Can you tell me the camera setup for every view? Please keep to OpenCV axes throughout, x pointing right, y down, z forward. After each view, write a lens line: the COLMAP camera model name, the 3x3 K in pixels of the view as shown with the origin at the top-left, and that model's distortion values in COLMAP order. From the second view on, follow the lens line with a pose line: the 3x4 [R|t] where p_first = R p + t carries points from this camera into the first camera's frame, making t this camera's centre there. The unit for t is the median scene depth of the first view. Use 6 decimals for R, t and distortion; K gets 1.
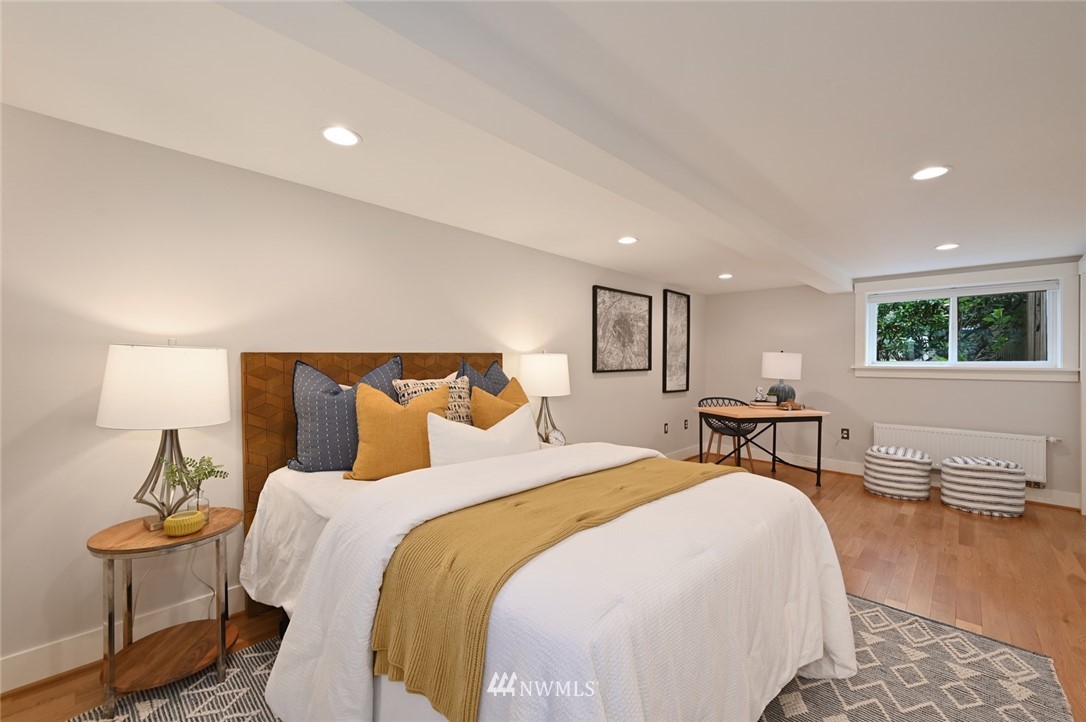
lens RADIAL K [[433.6, 0, 549.1], [0, 433.6, 363.8], [0, 0, 1]] dist [0.000318, 0.000706]
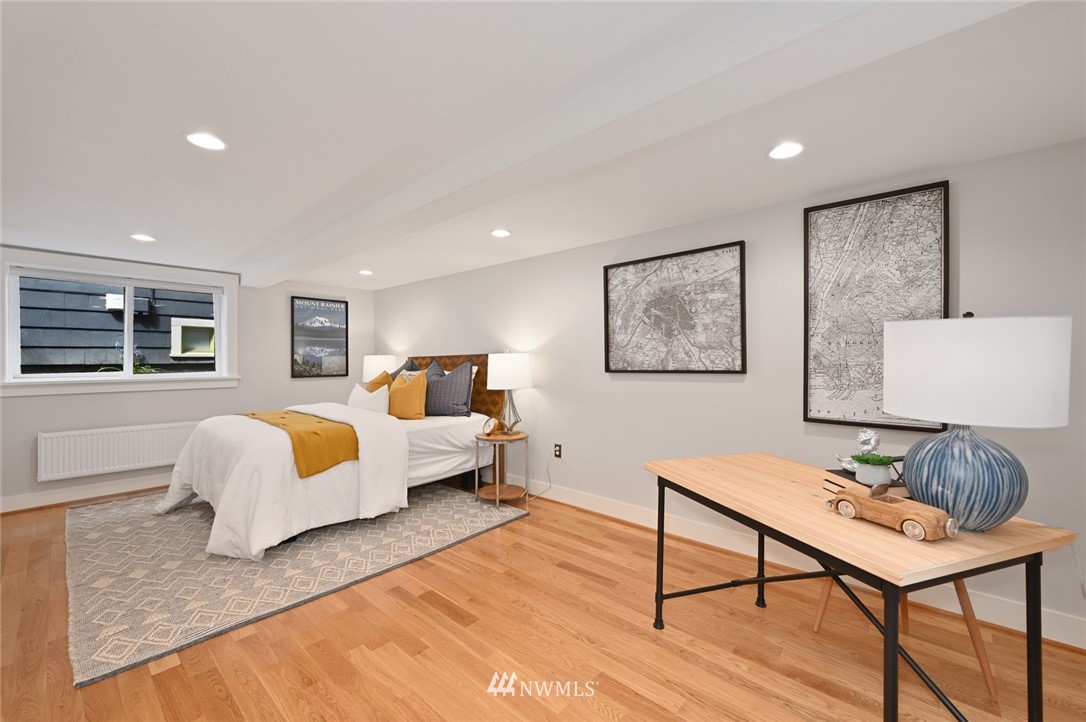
lens RADIAL K [[433.6, 0, 549.1], [0, 433.6, 361.4], [0, 0, 1]] dist [0.000318, 0.000706]
pose [[0.048221, 0.005337, -0.998822, 0.864281], [0.003351, 0.999979, 0.005505, -0.004986], [0.998831, -0.003612, 0.048202, 0.798394]]
